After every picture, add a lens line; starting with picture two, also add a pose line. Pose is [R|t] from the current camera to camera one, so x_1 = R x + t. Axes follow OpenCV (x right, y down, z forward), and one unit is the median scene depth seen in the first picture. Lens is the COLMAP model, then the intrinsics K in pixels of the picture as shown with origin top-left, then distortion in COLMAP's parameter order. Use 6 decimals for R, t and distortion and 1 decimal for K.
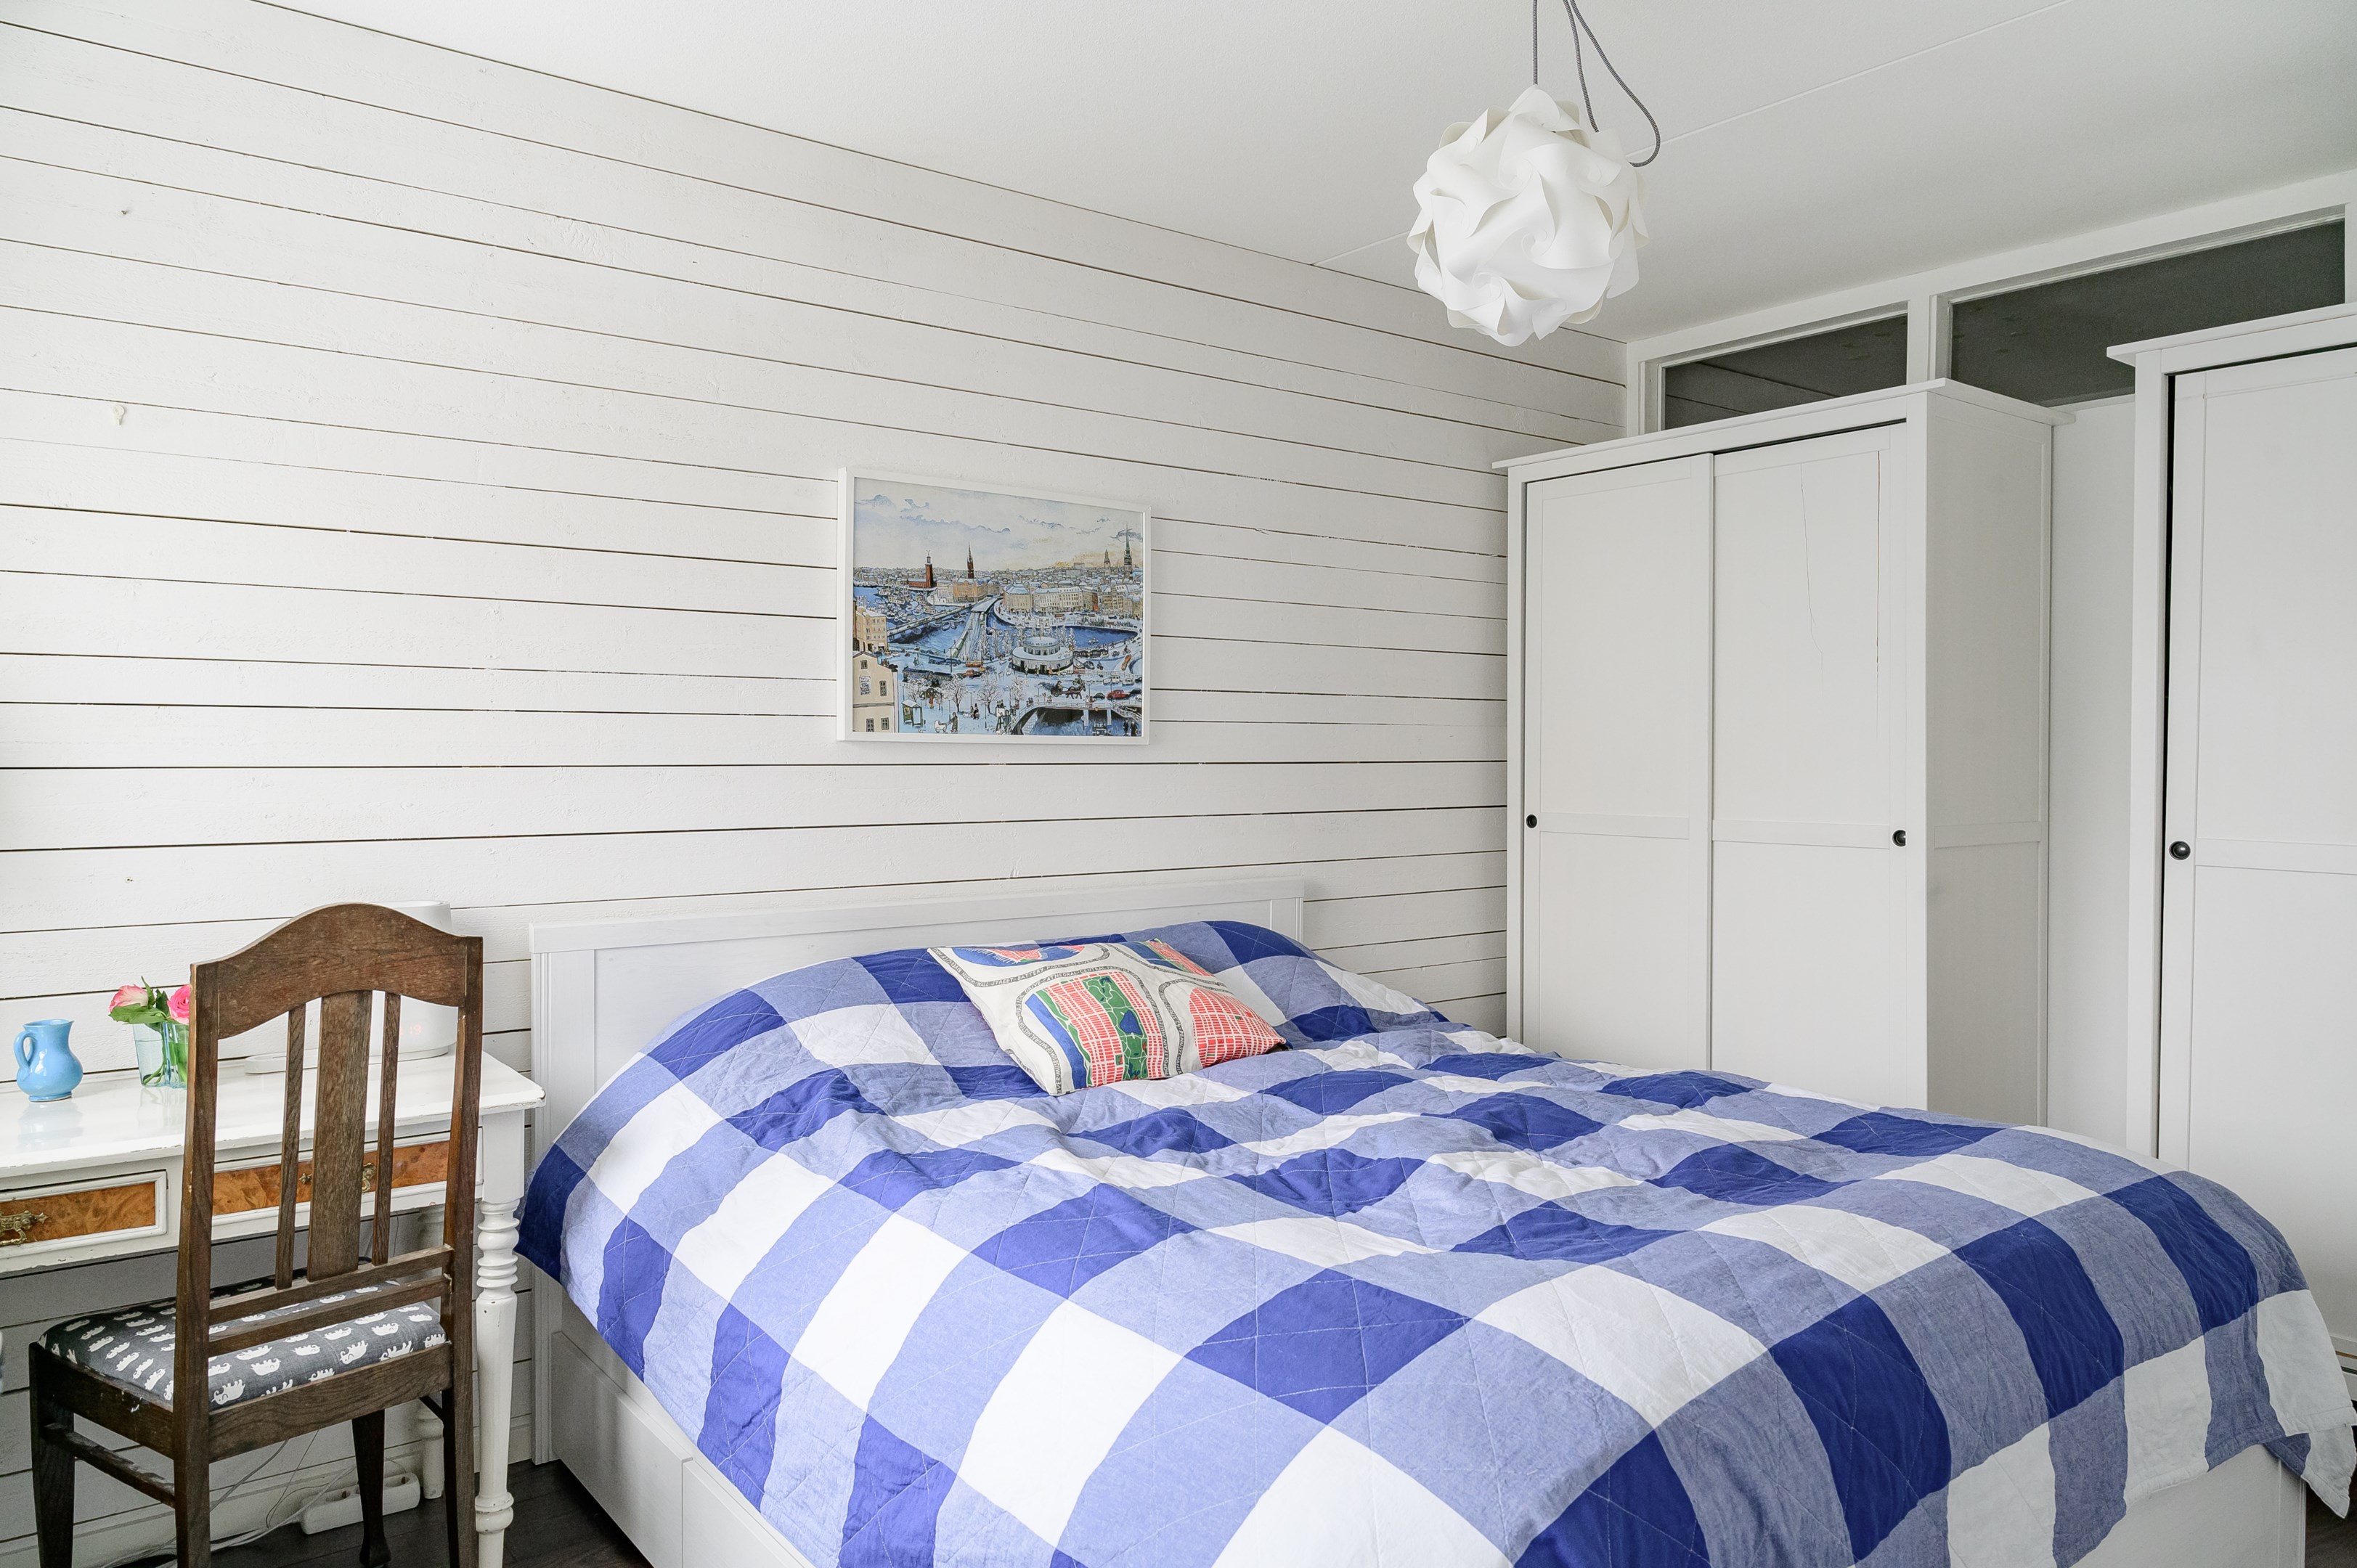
lens RADIAL K [[1651.0, 0, 1178.5], [0, 1651.0, 784.0], [0, 0, 1]] dist [0.002618, 0.000968]
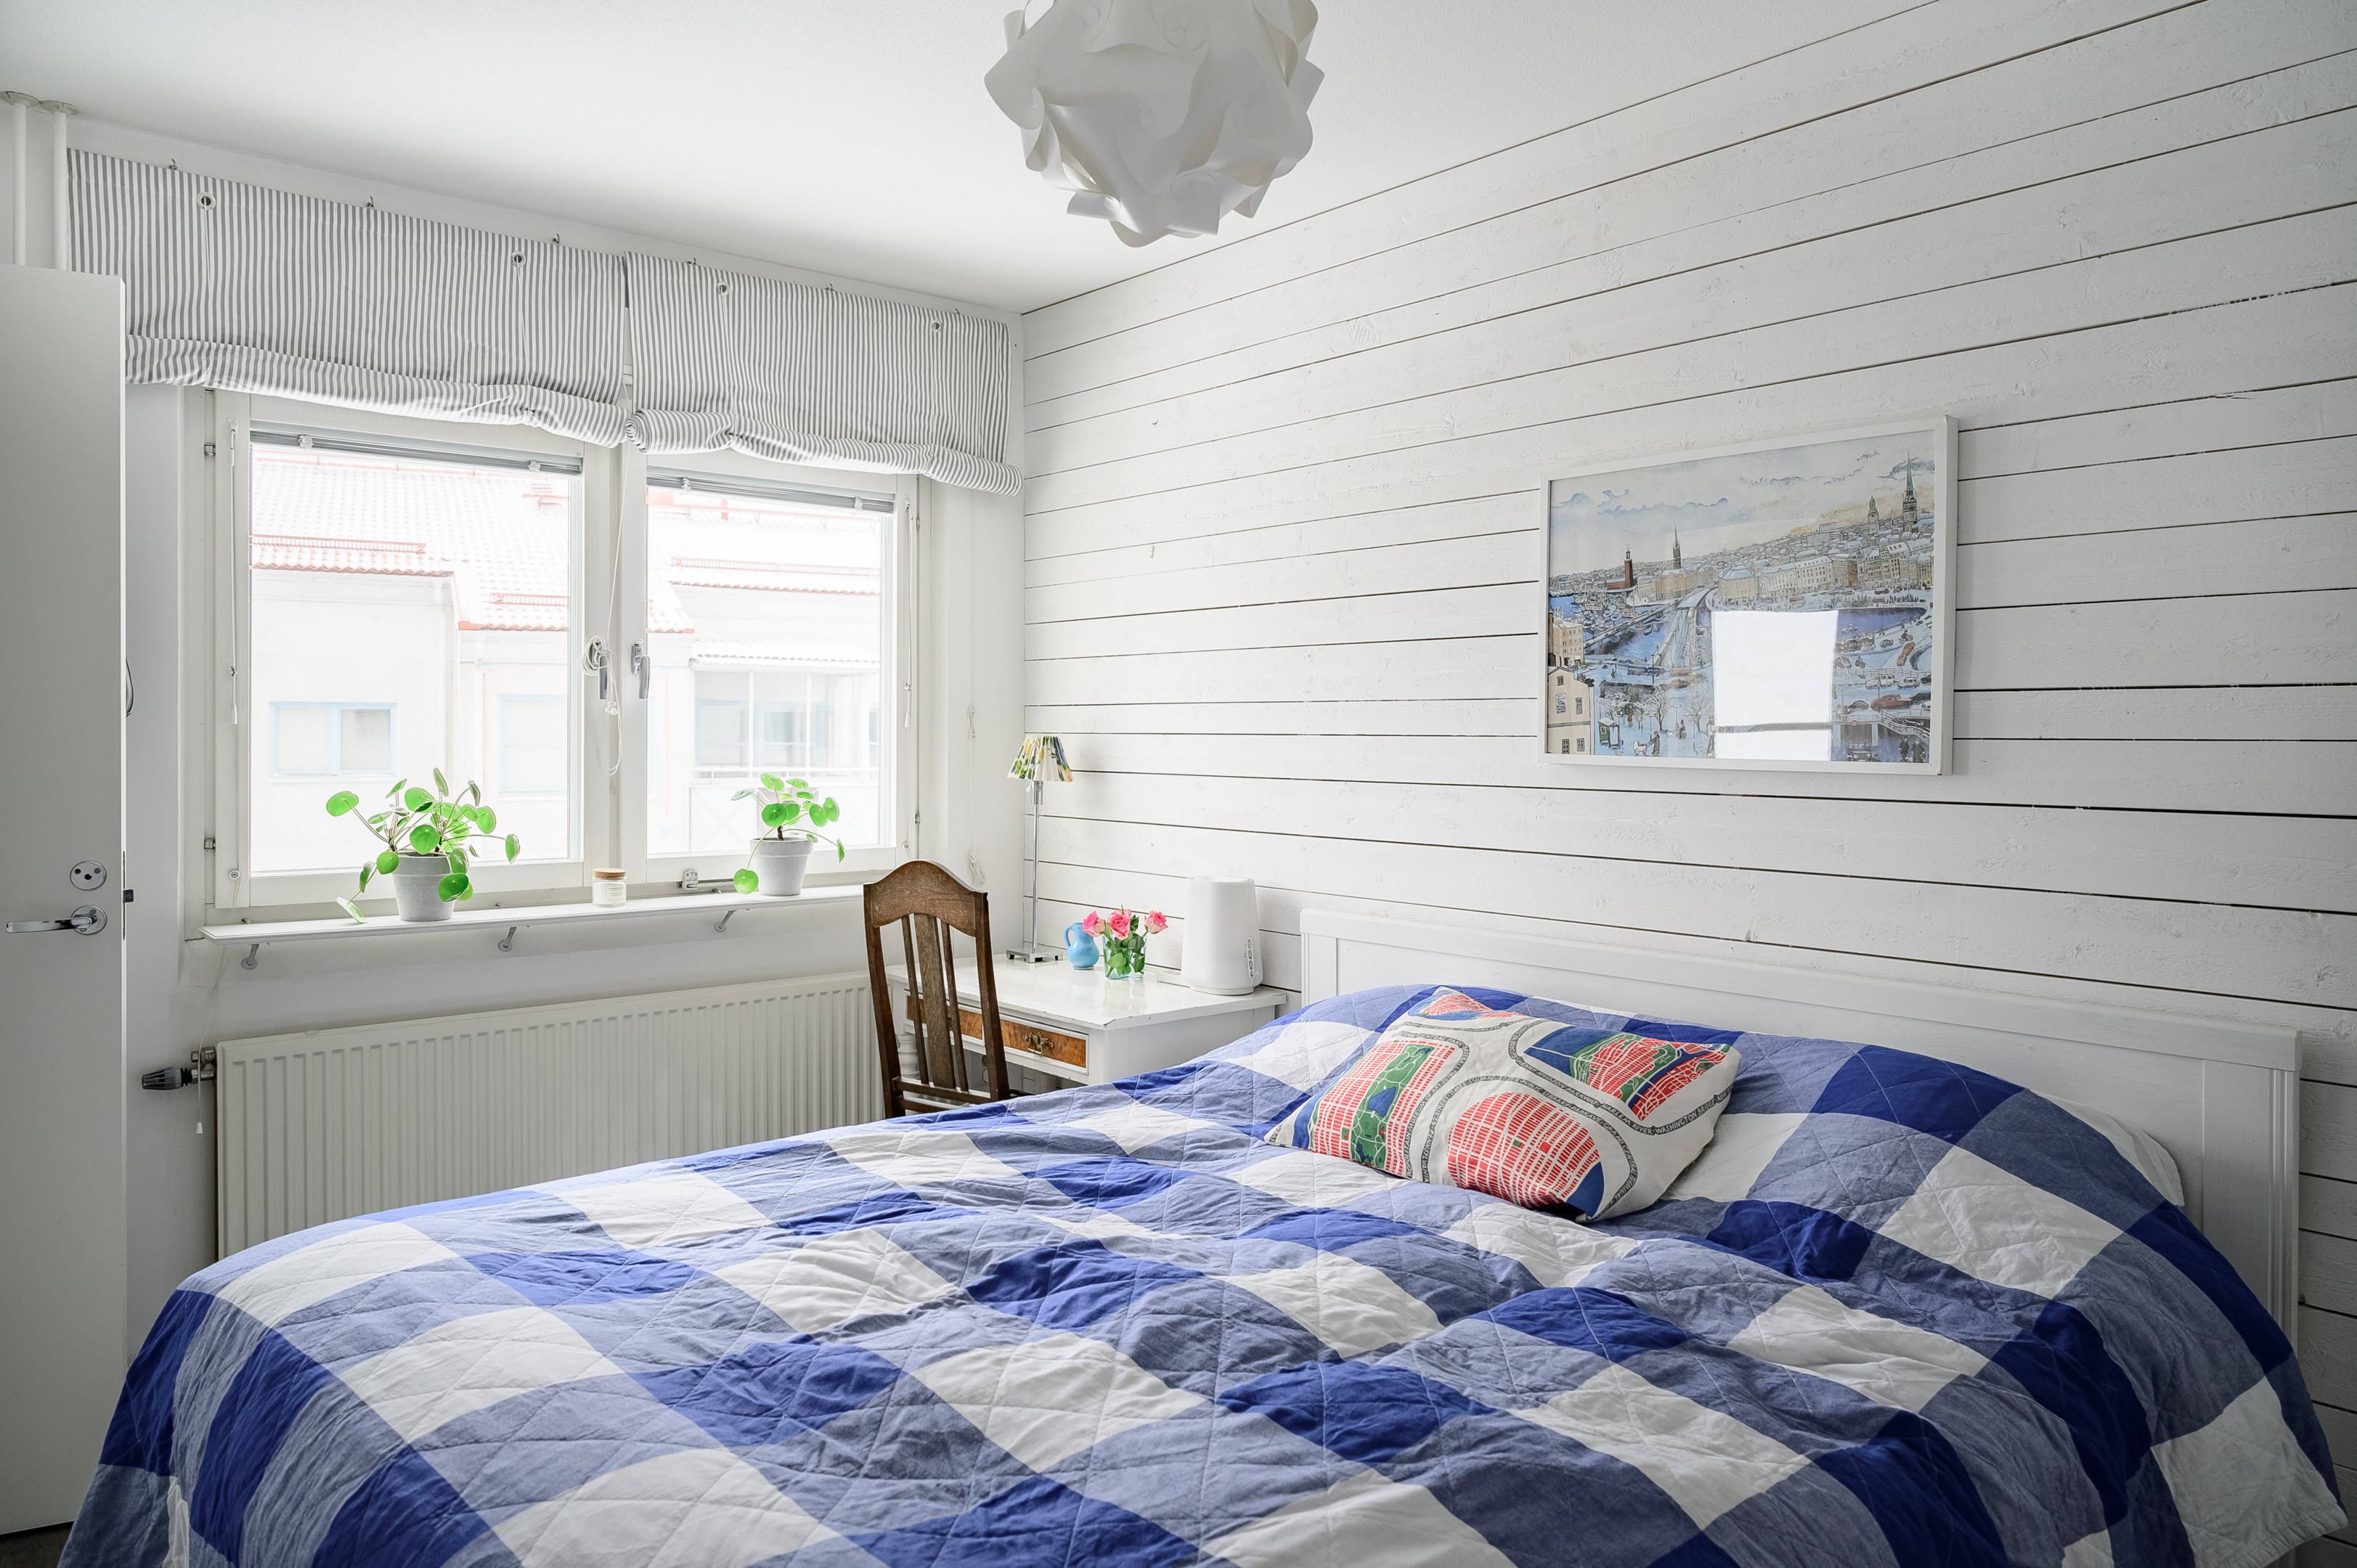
lens RADIAL K [[1679.6, 0, 1185.3], [0, 1679.6, 741.1], [0, 0, 1]] dist [0.002841, 0.000560]
pose [[0.010388, 0.008725, -0.999908, 0.724698], [-0.019073, 0.999782, 0.008526, -0.041454], [0.999764, 0.018982, 0.010552, 0.759250]]
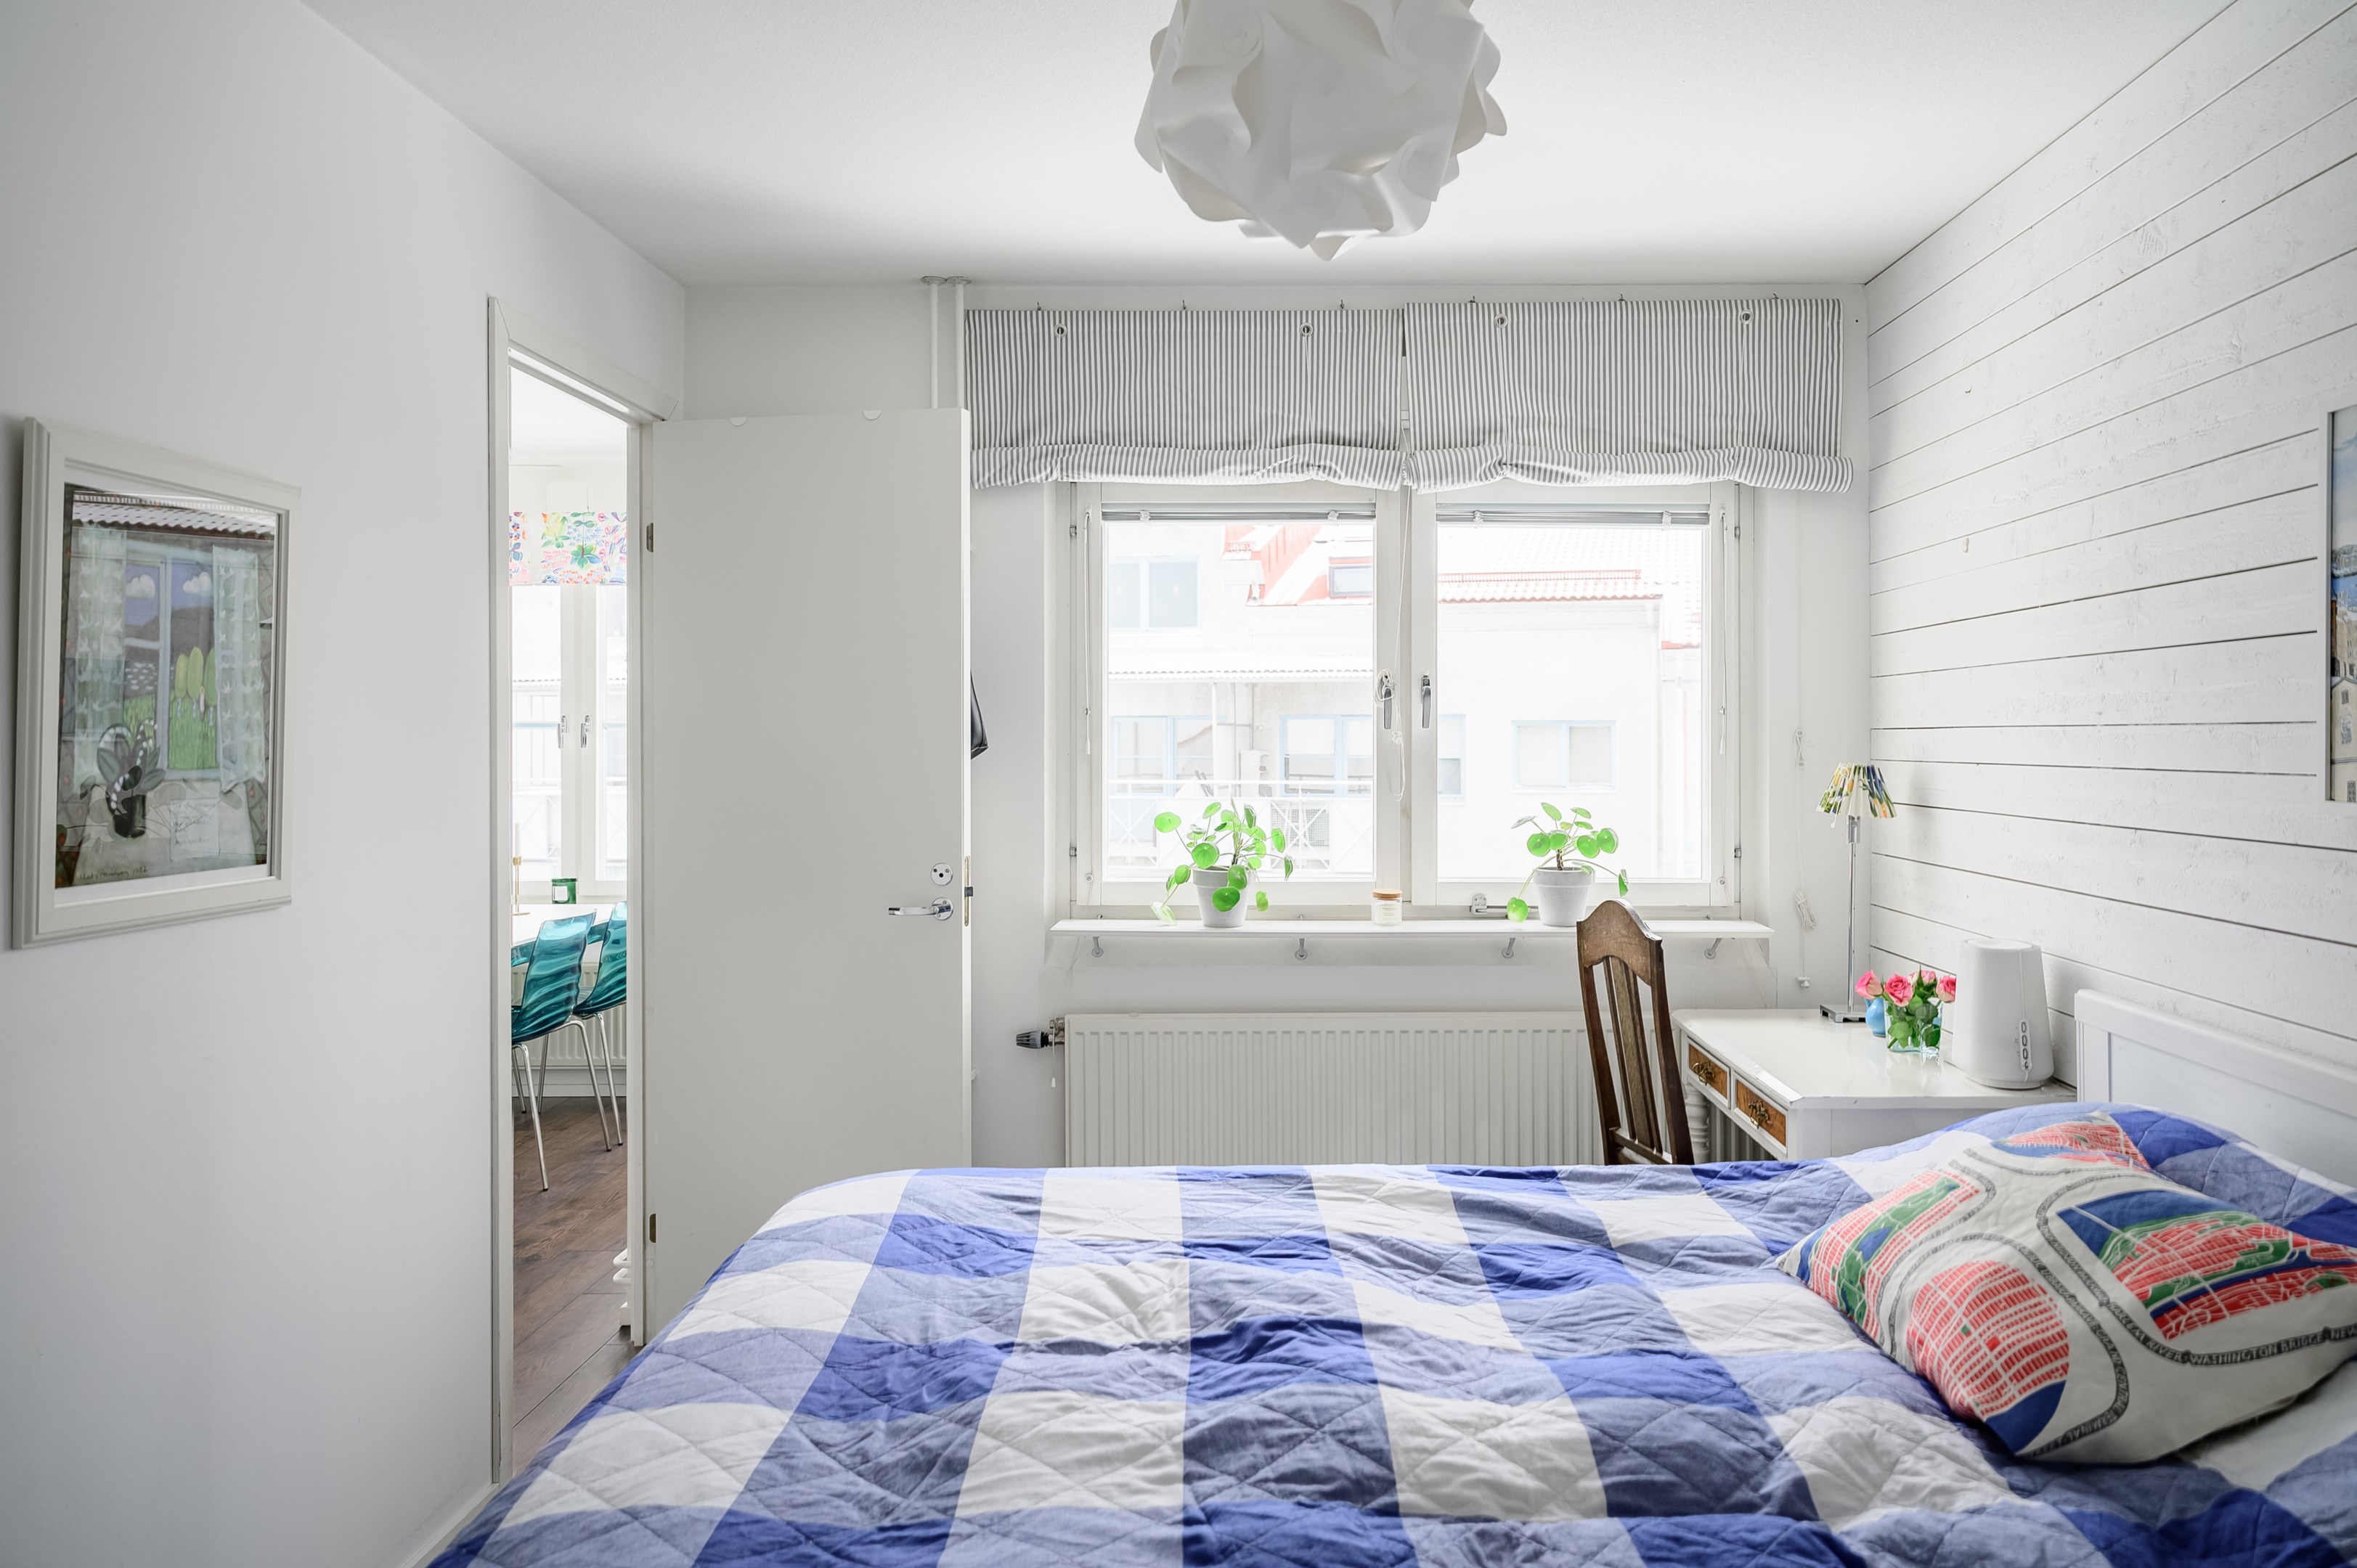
lens RADIAL K [[1679.6, 0, 1185.3], [0, 1679.6, 741.1], [0, 0, 1]] dist [0.002841, 0.000560]
pose [[-0.660891, 0.003325, -0.750474, 0.582284], [-0.008813, 0.999887, 0.012192, -0.057507], [0.750430, 0.014671, -0.660787, 1.063044]]
